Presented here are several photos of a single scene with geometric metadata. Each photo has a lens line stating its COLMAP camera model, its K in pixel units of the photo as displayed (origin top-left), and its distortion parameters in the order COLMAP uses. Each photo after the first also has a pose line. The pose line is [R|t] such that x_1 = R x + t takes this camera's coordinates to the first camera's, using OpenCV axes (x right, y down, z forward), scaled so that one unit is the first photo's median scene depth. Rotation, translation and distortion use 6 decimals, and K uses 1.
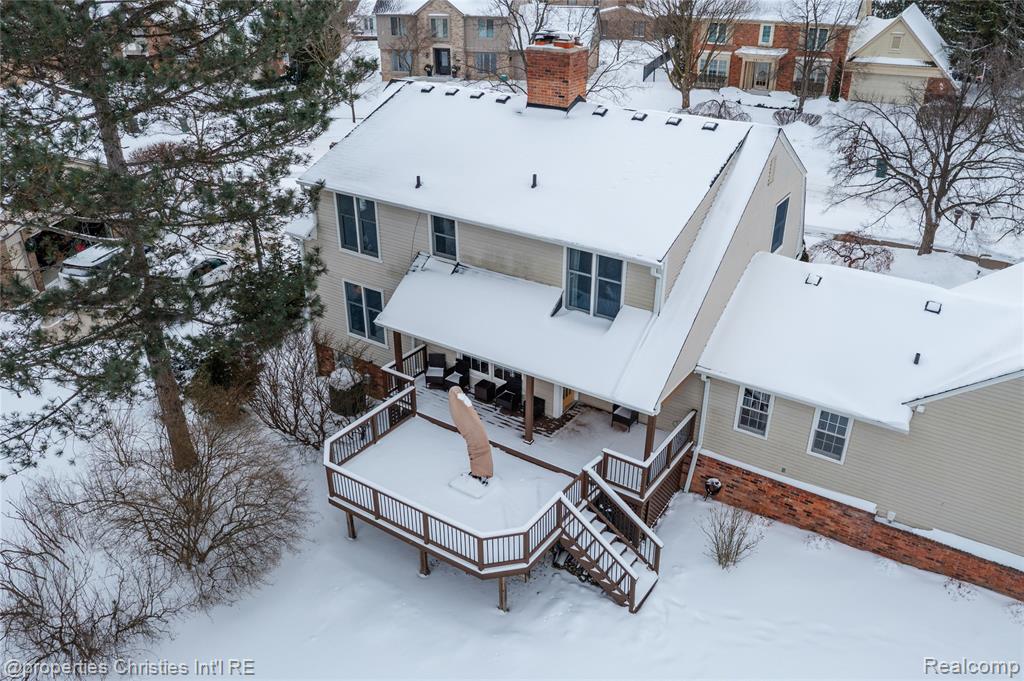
lens RADIAL K [[798.0, 0, 512.0], [0, 798.0, 340.5], [0, 0, 1]] dist [-0.015156, -0.001595]
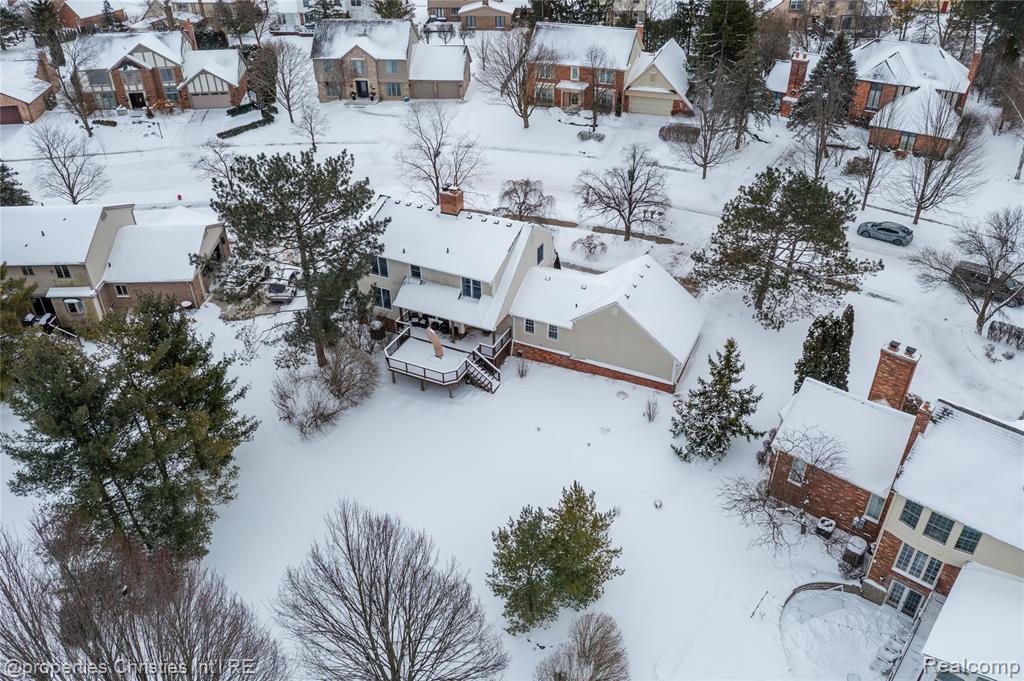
lens RADIAL K [[798.0, 0, 512.0], [0, 798.0, 340.5], [0, 0, 1]] dist [-0.015156, -0.001595]
pose [[0.988989, -0.091162, 0.116579, -0.102456], [0.076002, 0.988798, 0.128461, -0.228298], [-0.126984, -0.118186, 0.984839, -1.795713]]
